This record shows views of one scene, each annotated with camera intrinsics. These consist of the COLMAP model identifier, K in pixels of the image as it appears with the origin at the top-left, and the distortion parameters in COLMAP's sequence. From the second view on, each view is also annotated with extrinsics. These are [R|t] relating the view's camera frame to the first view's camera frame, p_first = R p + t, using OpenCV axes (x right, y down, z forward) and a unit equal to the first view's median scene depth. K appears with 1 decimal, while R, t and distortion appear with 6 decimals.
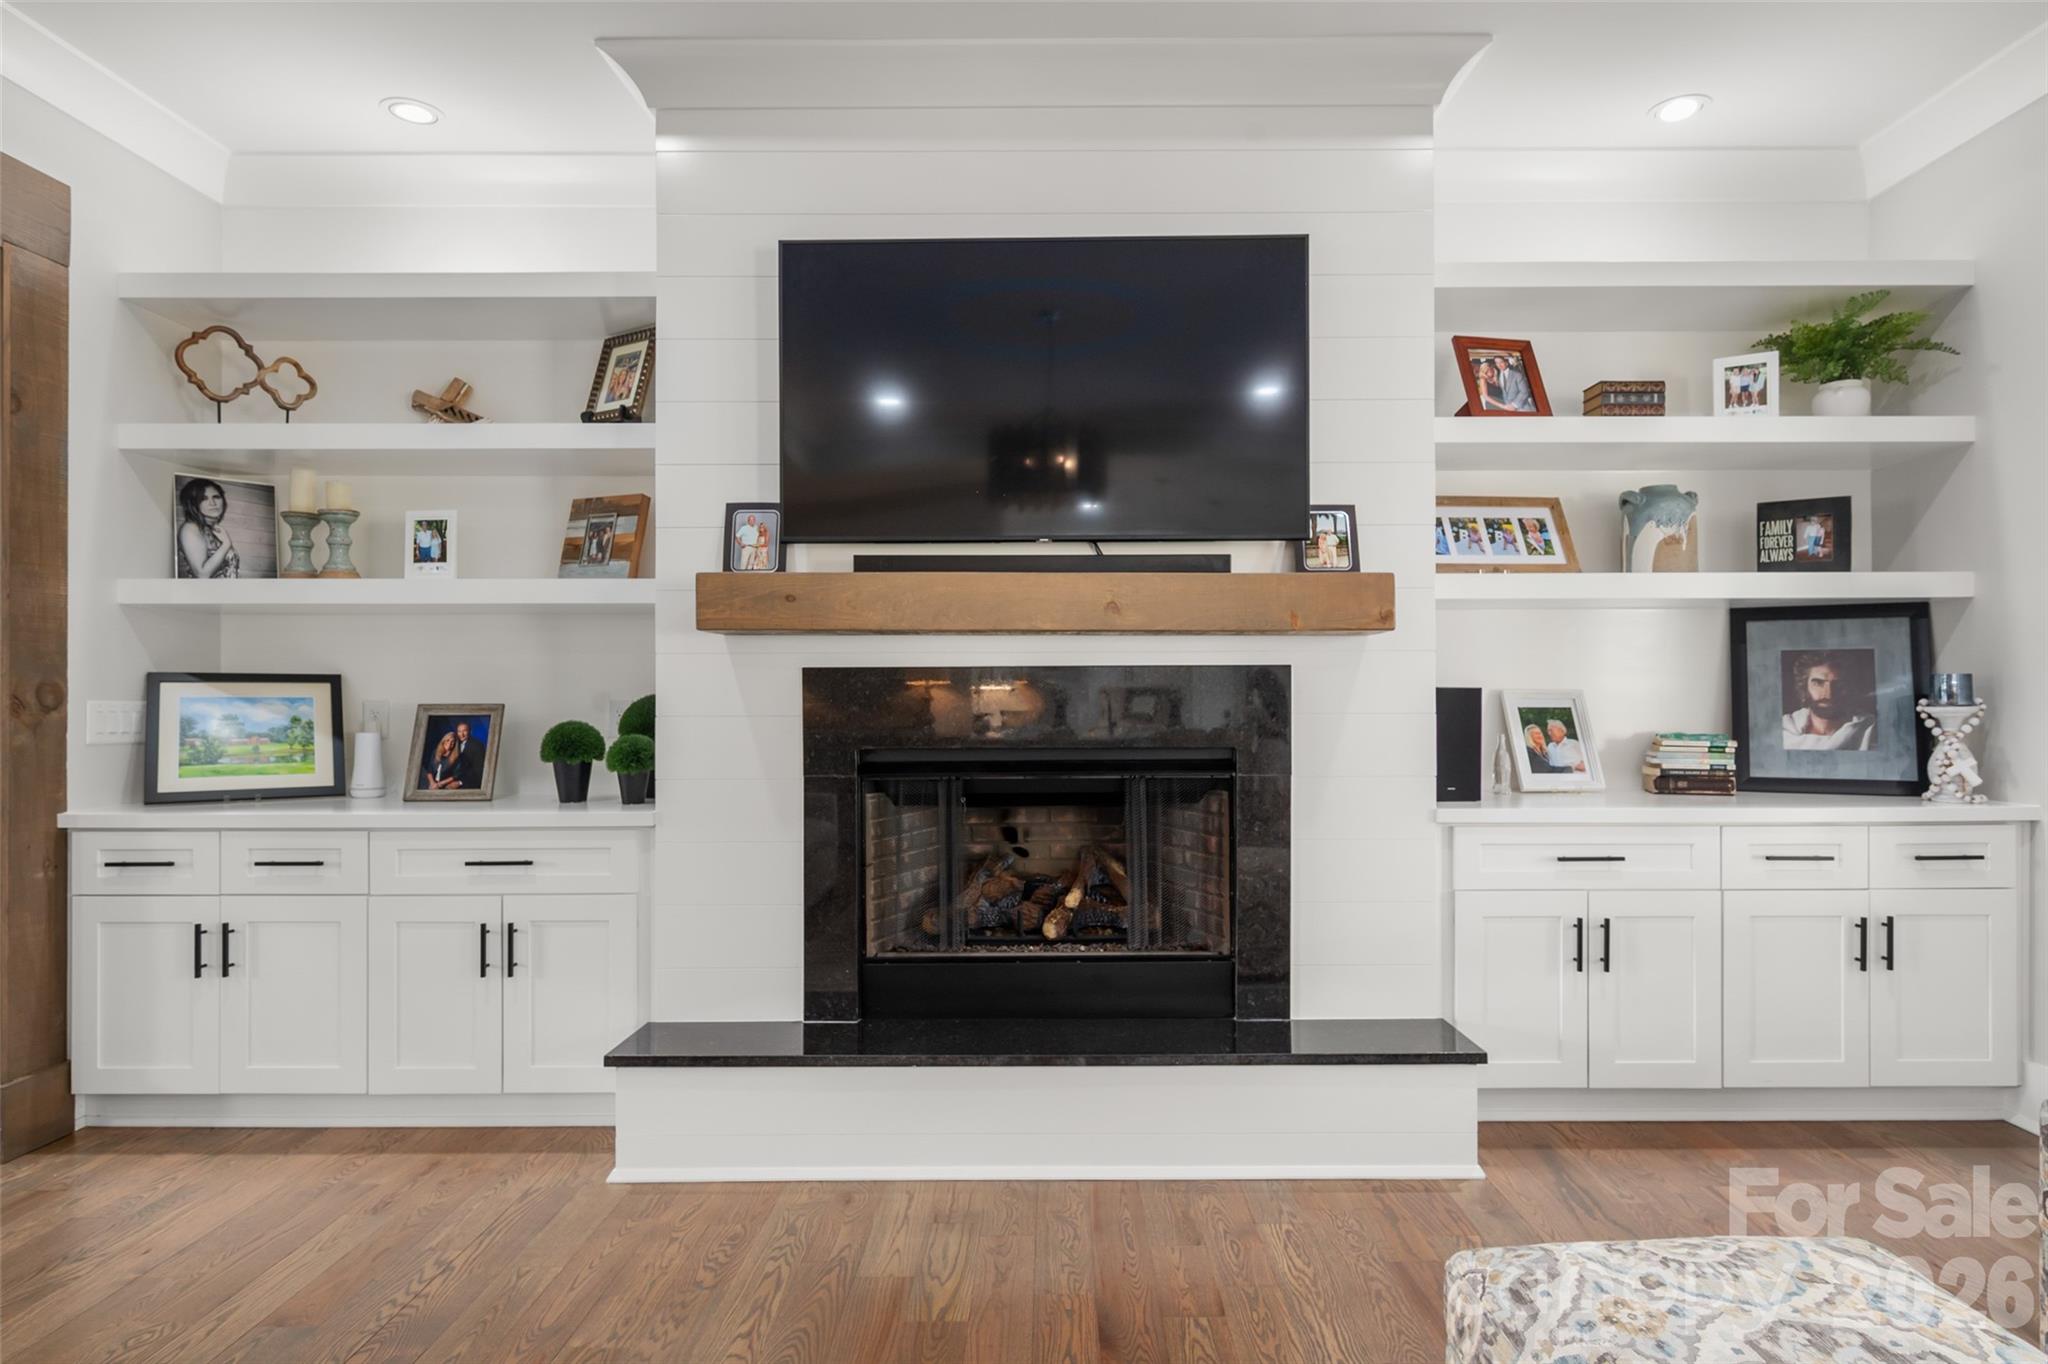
lens RADIAL K [[1124.2, 0, 1055.3], [0, 1124.2, 689.2], [0, 0, 1]] dist [-0.002074, 0.001592]
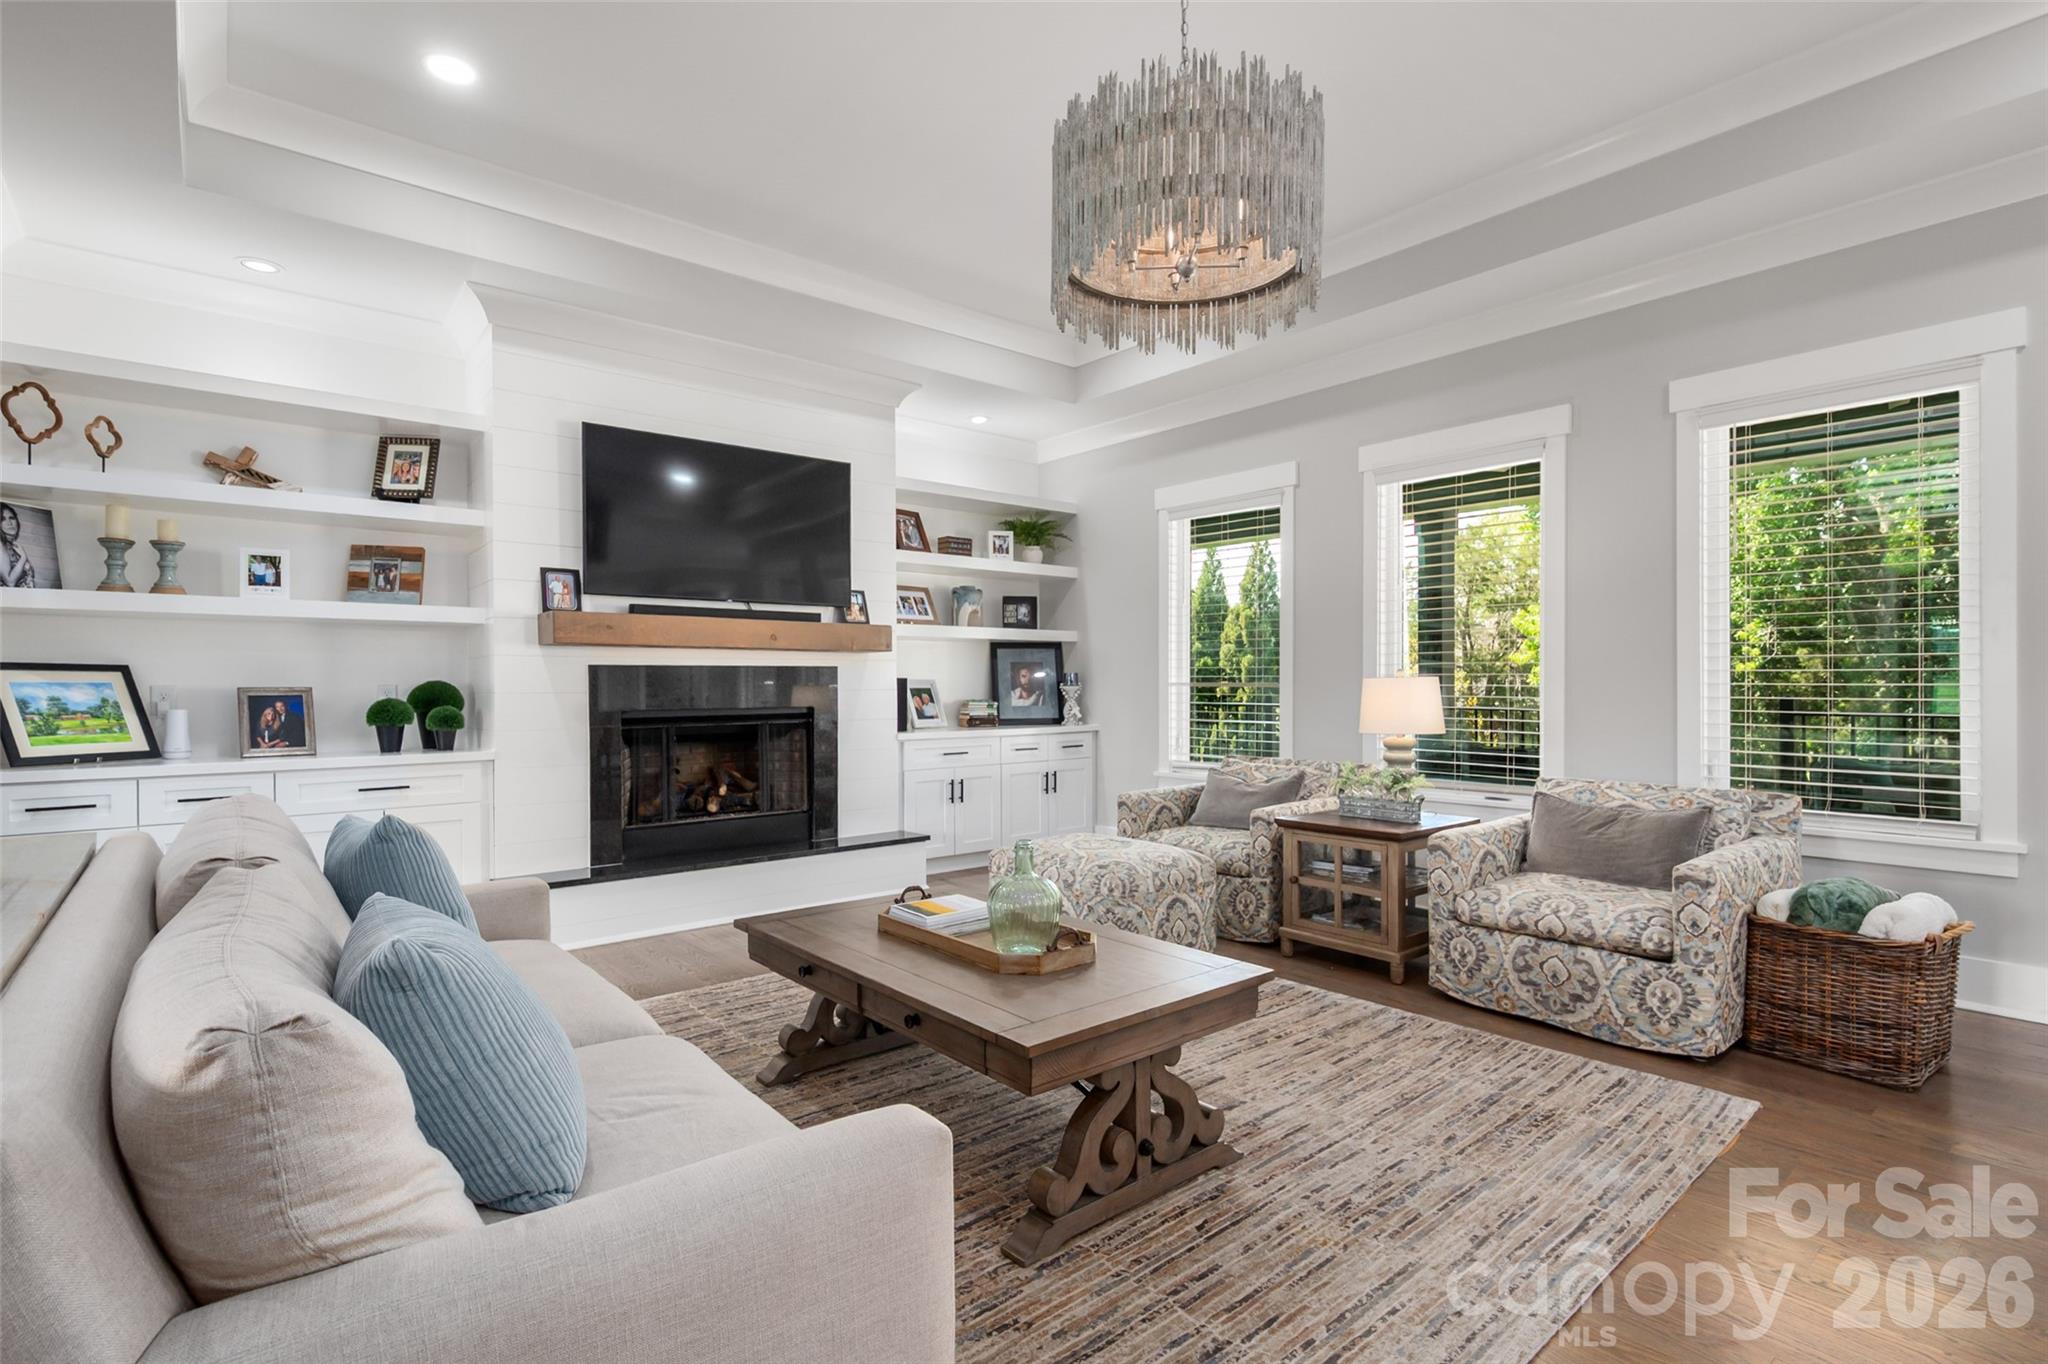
lens RADIAL K [[969.5, 0, 1029.1], [0, 969.5, 693.7], [0, 0, 1]] dist [-0.000614, 0.000142]
pose [[0.766000, -0.006893, 0.642804, -0.597792], [0.000968, 0.999954, 0.009569, 0.010592], [-0.642840, -0.006708, 0.765971, -0.531297]]
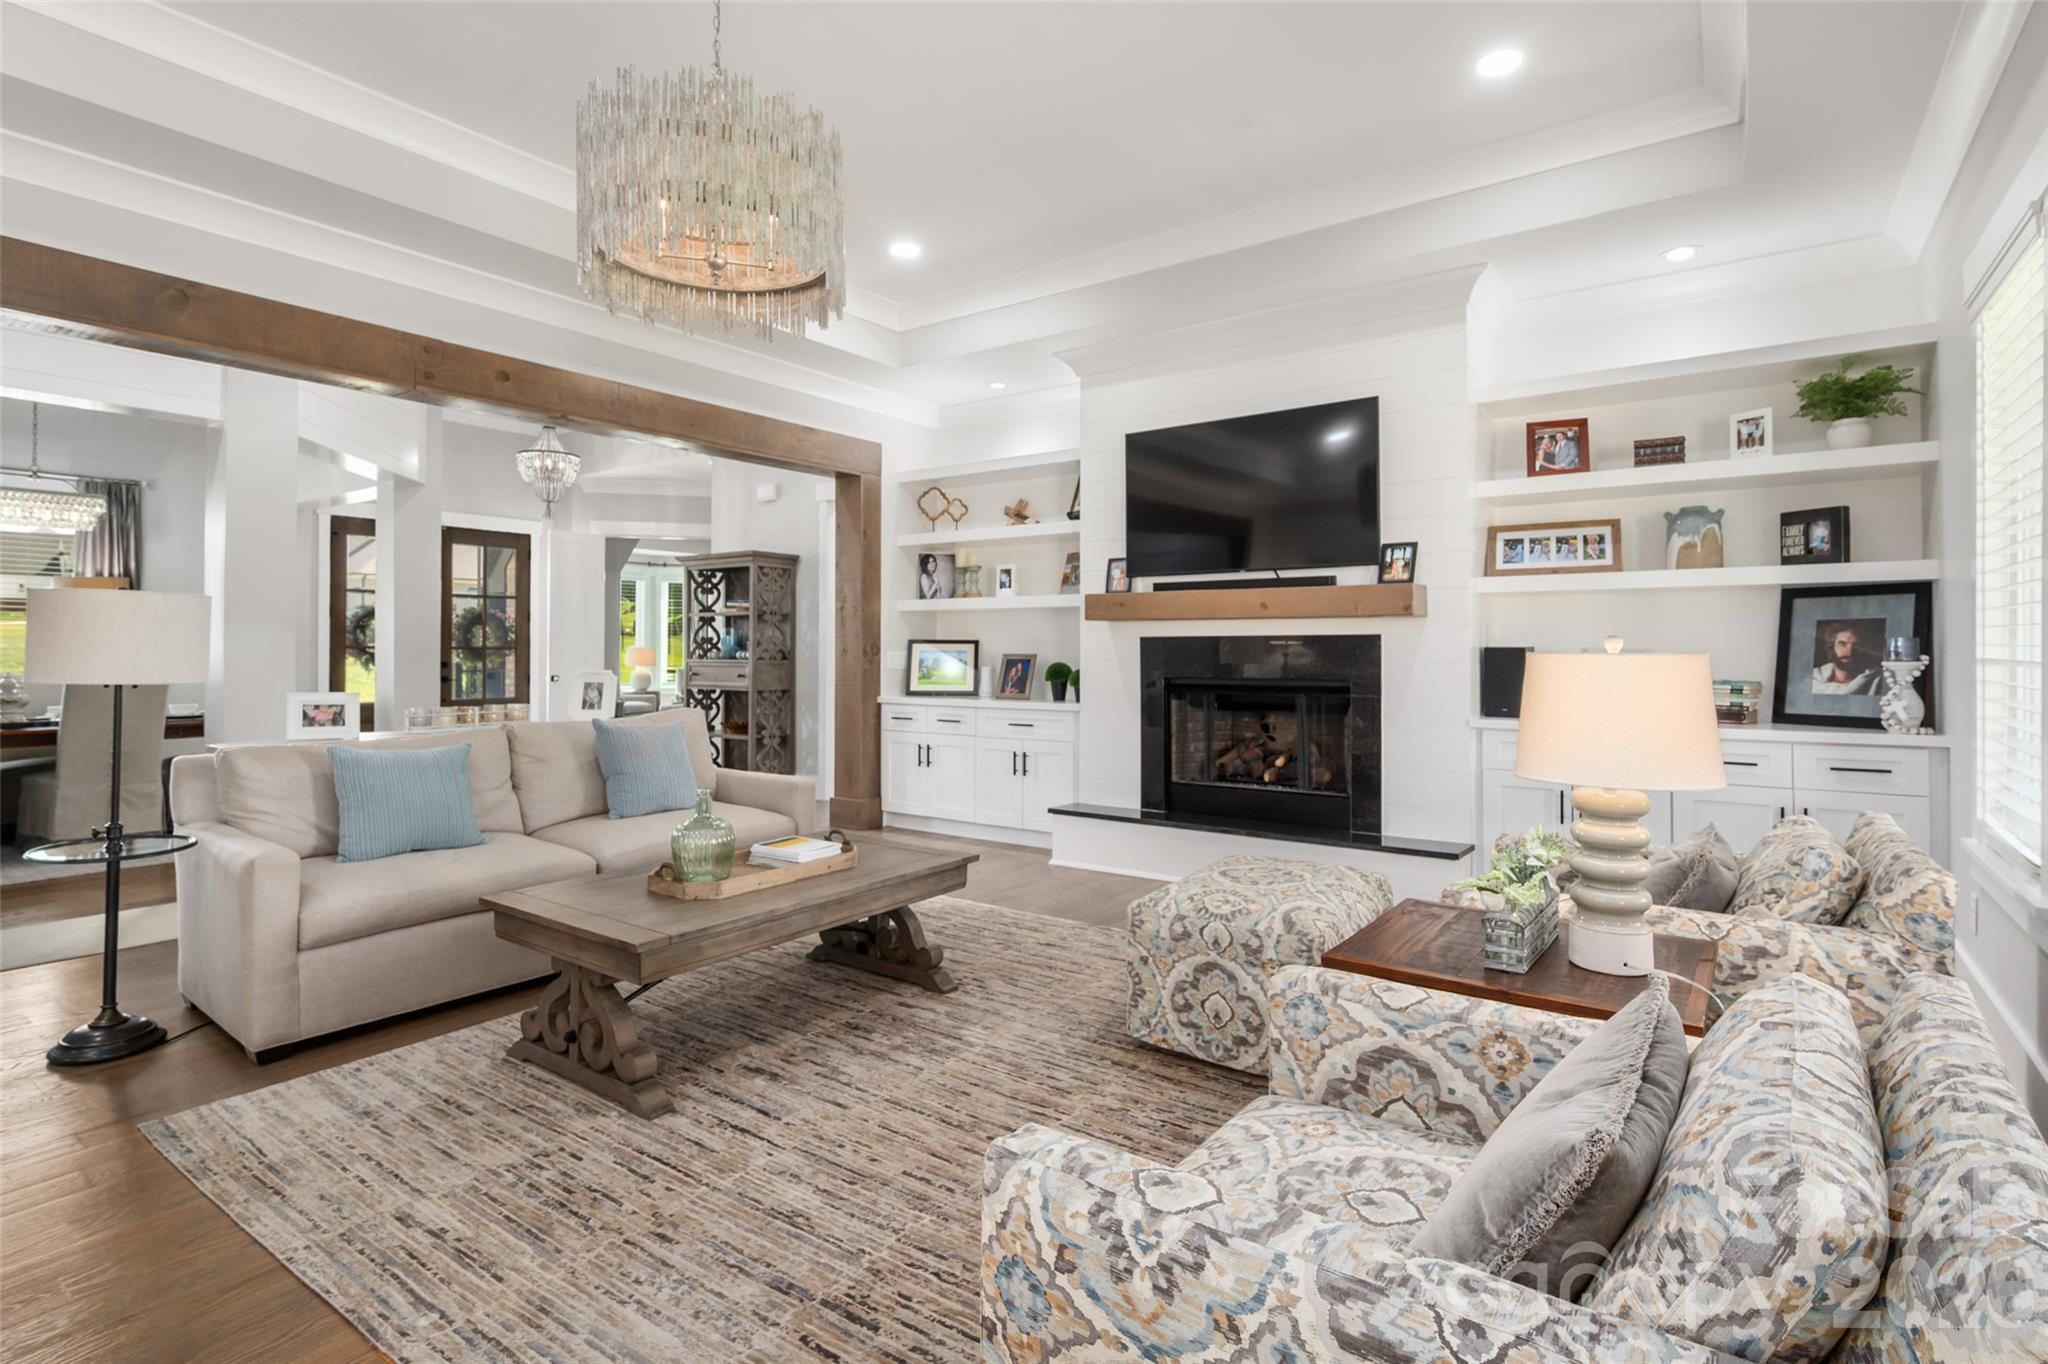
lens RADIAL K [[1005.5, 0, 1040.1], [0, 1005.5, 638.8], [0, 0, 1]] dist [-0.001788, 0.000378]
pose [[0.815563, -0.002966, -0.578660, 0.617715], [-0.001489, 0.999973, -0.007224, -0.001914], [0.578666, 0.006753, 0.815537, -0.541718]]
